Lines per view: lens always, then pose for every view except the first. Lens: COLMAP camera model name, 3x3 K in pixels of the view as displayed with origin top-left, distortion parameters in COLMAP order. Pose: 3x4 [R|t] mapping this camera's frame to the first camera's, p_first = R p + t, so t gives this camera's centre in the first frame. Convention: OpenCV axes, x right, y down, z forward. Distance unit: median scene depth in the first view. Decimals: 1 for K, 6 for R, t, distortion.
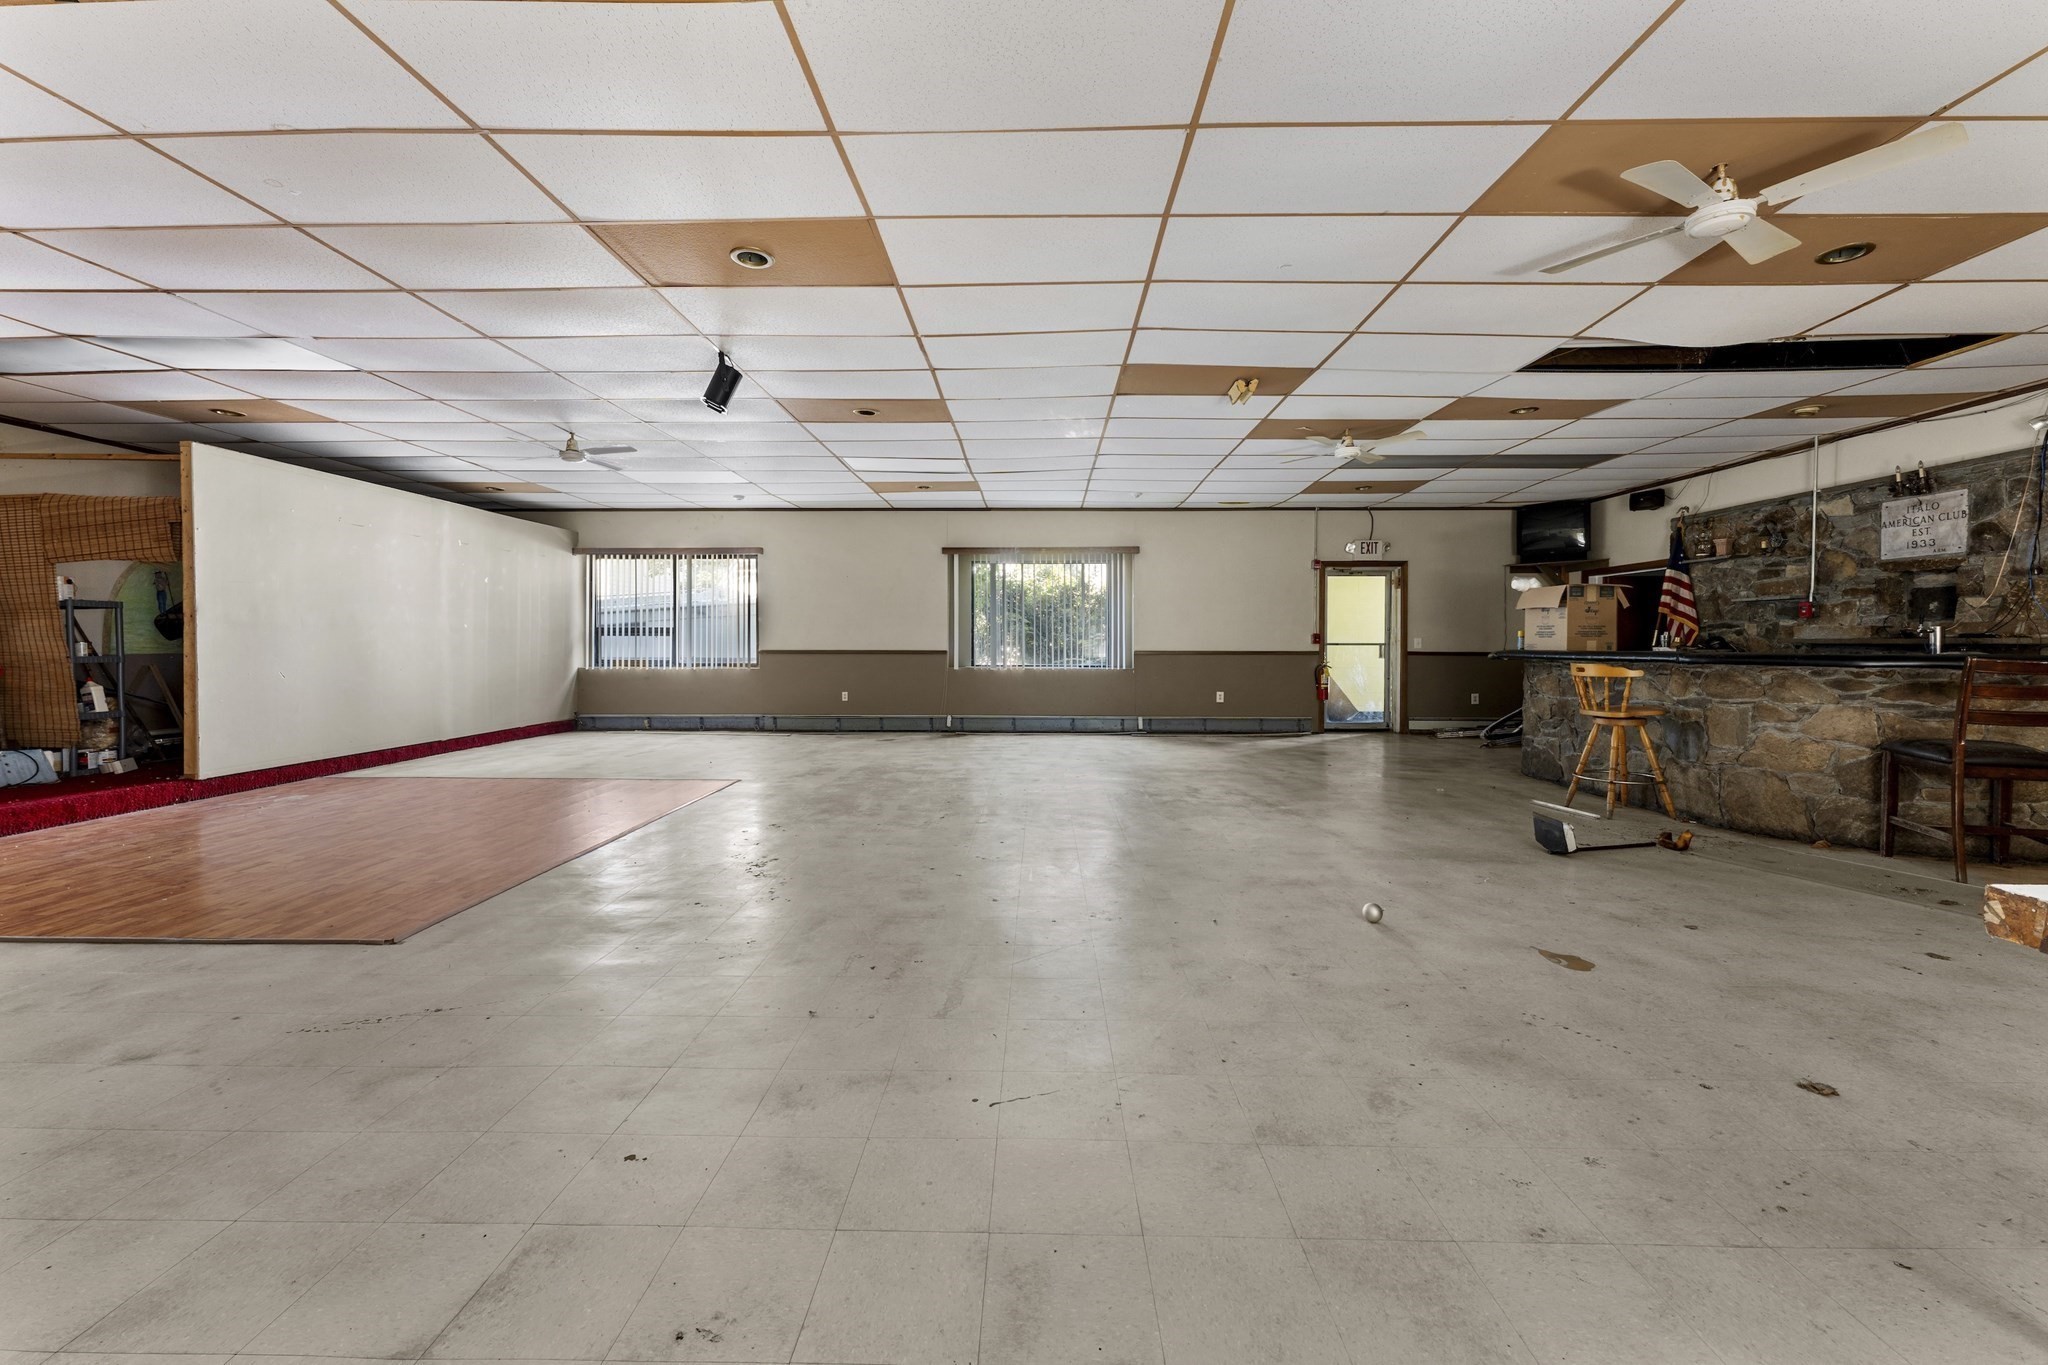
lens RADIAL K [[818.7, 0, 1027.7], [0, 818.7, 662.4], [0, 0, 1]] dist [0.001180, -0.000152]
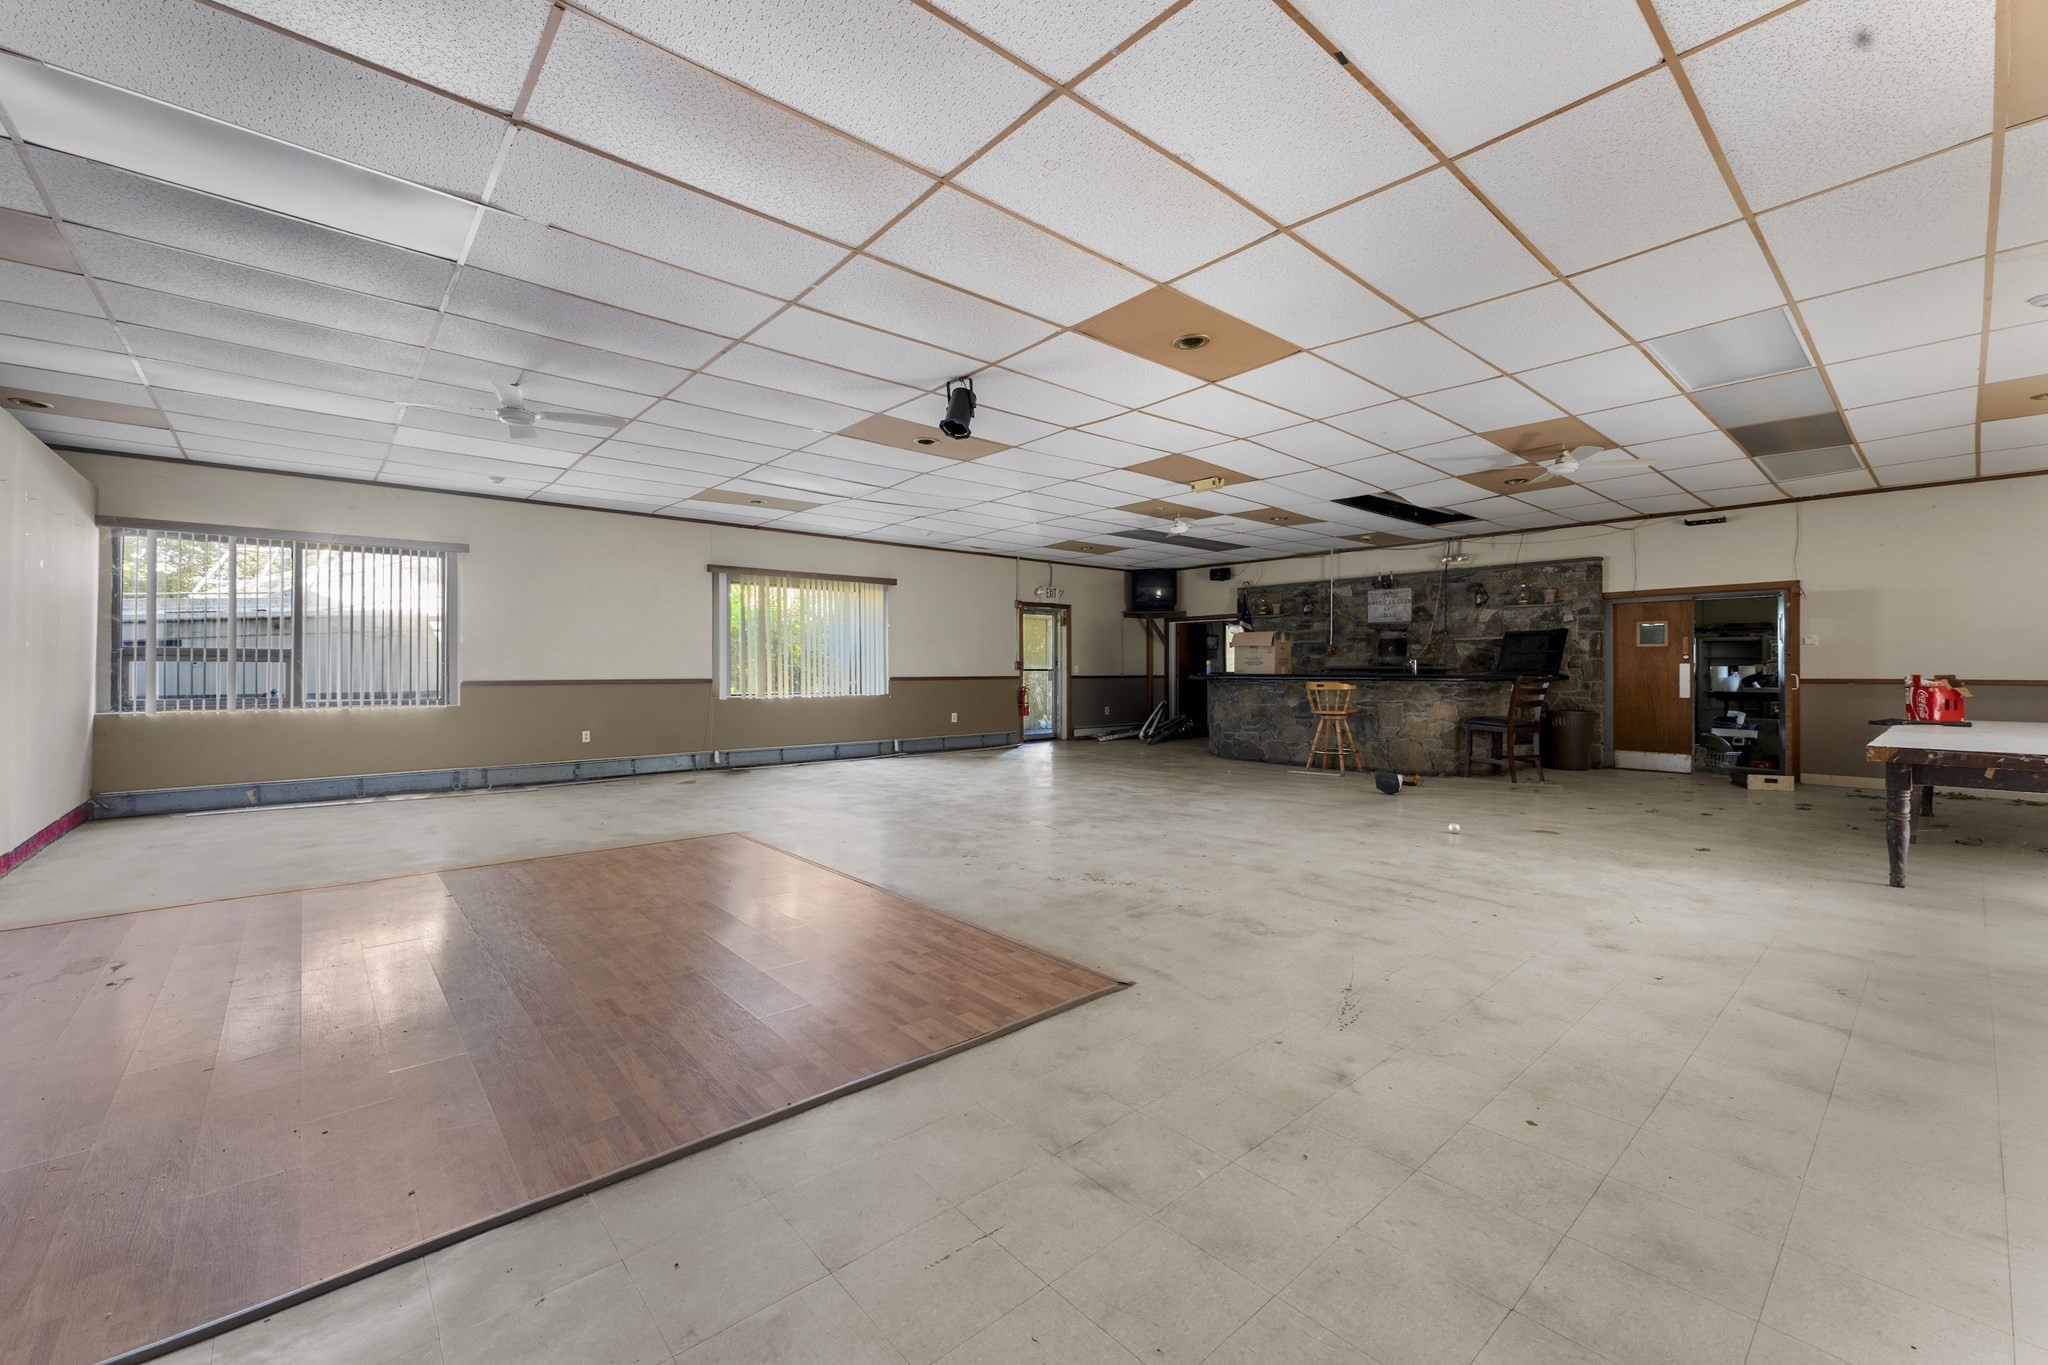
lens RADIAL K [[818.7, 0, 1012.5], [0, 818.7, 667.9], [0, 0, 1]] dist [0.001180, -0.000152]
pose [[0.746959, -0.002464, 0.664866, -0.536438], [0.017985, 0.999702, -0.016501, -0.006571], [-0.664627, 0.024283, 0.746781, 0.126238]]
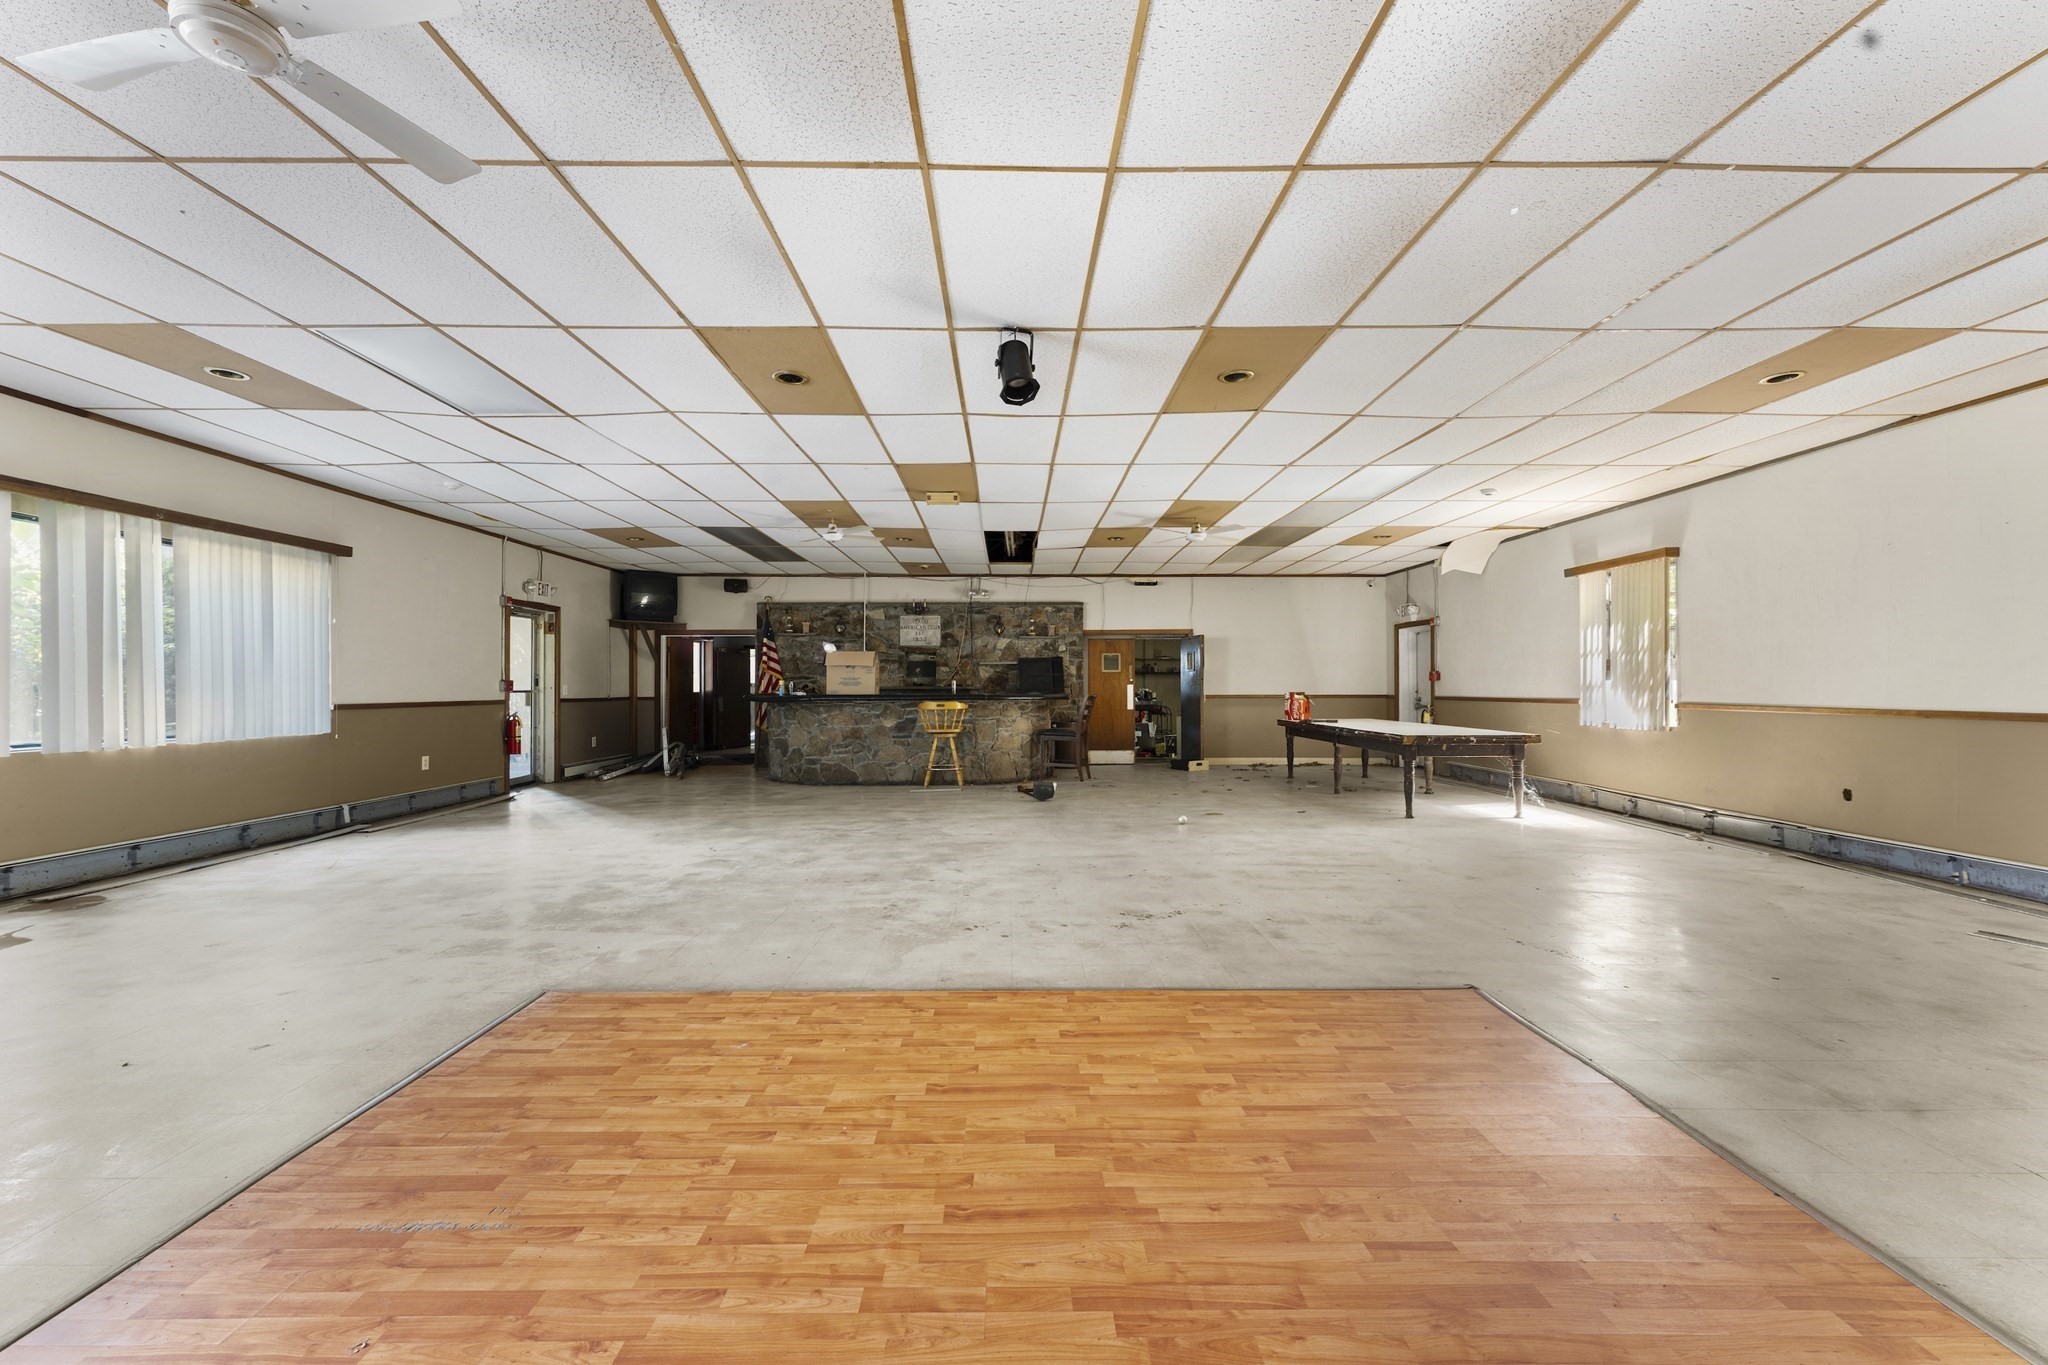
lens RADIAL K [[818.7, 0, 1015.9], [0, 818.7, 681.0], [0, 0, 1]] dist [0.001180, -0.000152]
pose [[-0.027590, 0.004661, 0.999608, -0.634388], [0.024942, 0.999681, -0.003973, -0.019405], [-0.999308, 0.024823, -0.027698, 0.564757]]
